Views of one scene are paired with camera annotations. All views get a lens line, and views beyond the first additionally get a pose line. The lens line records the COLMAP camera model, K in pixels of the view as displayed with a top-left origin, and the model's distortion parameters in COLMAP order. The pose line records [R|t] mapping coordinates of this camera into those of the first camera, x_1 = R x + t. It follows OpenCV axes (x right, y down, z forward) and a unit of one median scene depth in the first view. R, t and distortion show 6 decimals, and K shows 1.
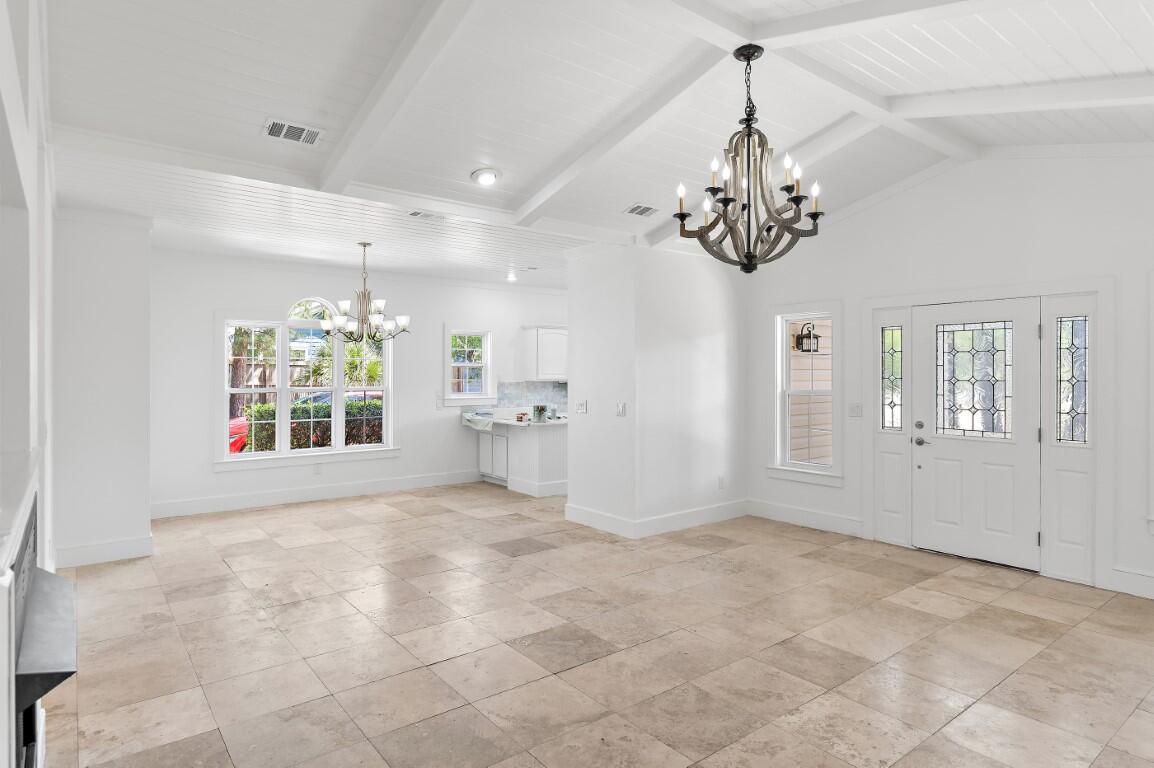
lens RADIAL K [[645.7, 0, 576.3], [0, 645.7, 375.6], [0, 0, 1]] dist [0.000885, 0.000330]
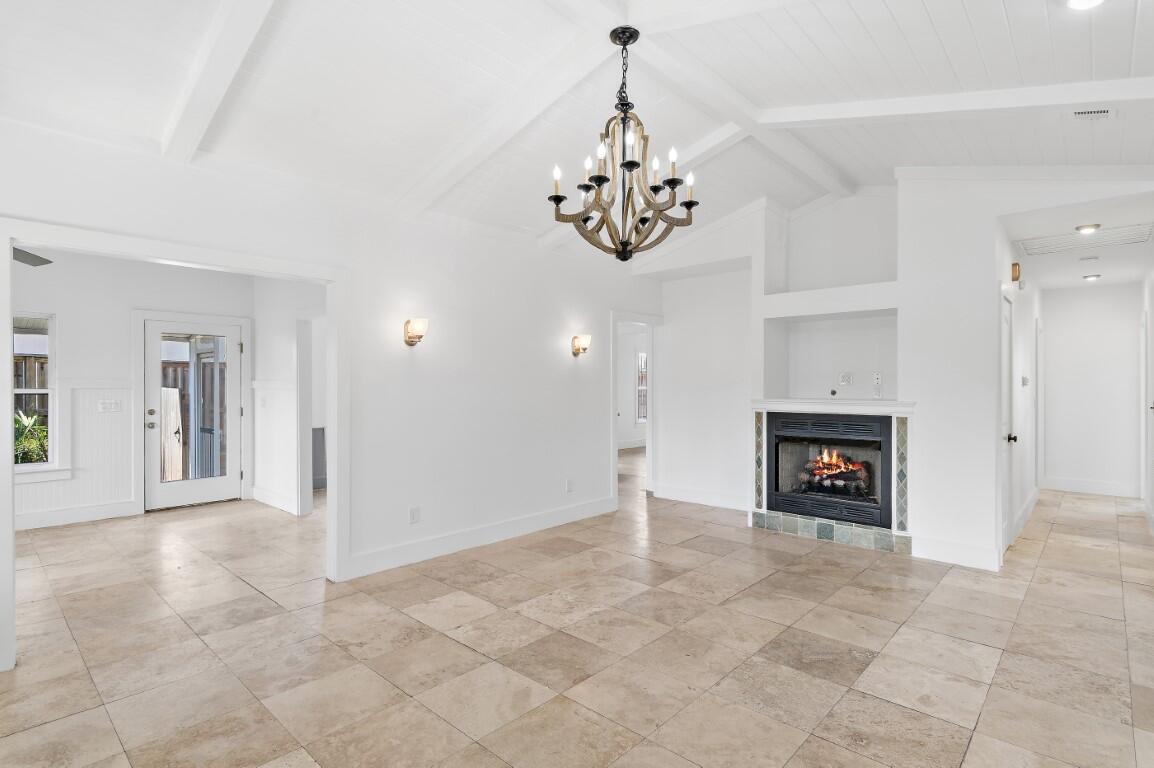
lens RADIAL K [[568.7, 0, 577.0], [0, 568.7, 384.0], [0, 0, 1]] dist [0.002930, 0.000116]
pose [[-0.986873, -0.000490, -0.161495, 0.447074], [-0.000739, 0.999999, 0.001483, 0.025856], [0.161494, 0.001583, -0.986872, 1.723977]]
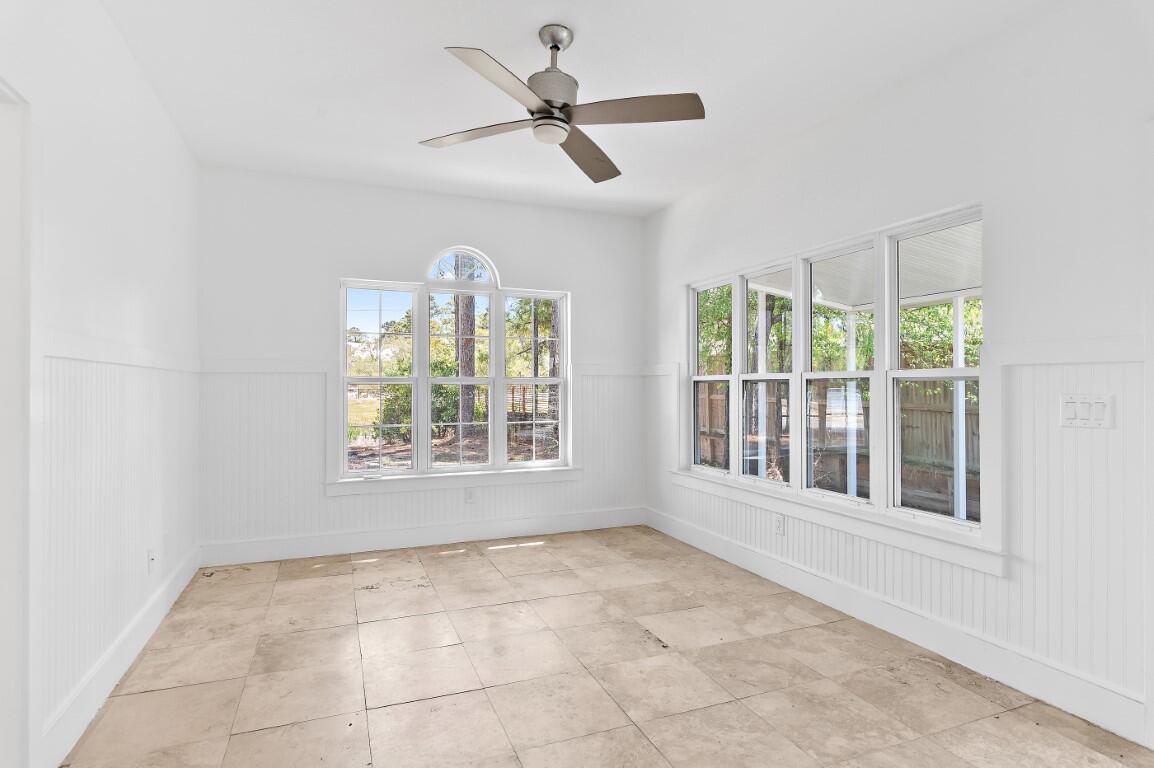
lens RADIAL K [[606.6, 0, 577.0], [0, 606.6, 384.0], [0, 0, 1]] dist [-0.001822, -0.001164]
pose [[0.275314, 0.001901, 0.961352, 0.748858], [0.002908, 0.999992, -0.002810, 0.064053], [-0.961350, 0.003569, 0.275307, 0.230906]]
